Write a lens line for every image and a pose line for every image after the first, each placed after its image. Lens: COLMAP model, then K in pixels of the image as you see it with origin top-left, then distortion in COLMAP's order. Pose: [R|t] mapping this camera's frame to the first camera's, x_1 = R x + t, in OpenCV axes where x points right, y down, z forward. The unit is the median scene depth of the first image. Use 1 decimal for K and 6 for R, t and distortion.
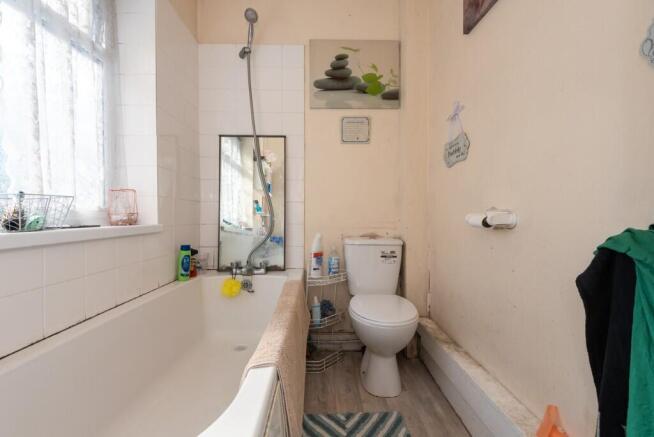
lens RADIAL K [[295.8, 0, 329.2], [0, 295.8, 218.6], [0, 0, 1]] dist [0.026273, -0.011173]
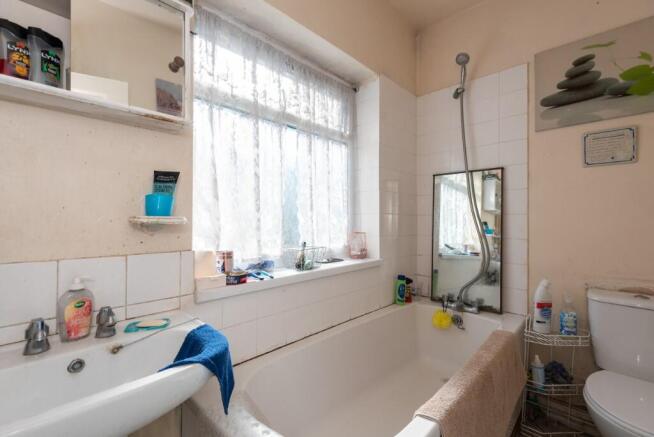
lens RADIAL K [[295.8, 0, 321.9], [0, 295.8, 217.7], [0, 0, 1]] dist [0.026273, -0.011173]
pose [[0.699579, -0.006781, -0.714523, 0.131123], [-0.008269, 0.999811, -0.017585, -0.107427], [0.714507, 0.018210, 0.699391, -0.057586]]
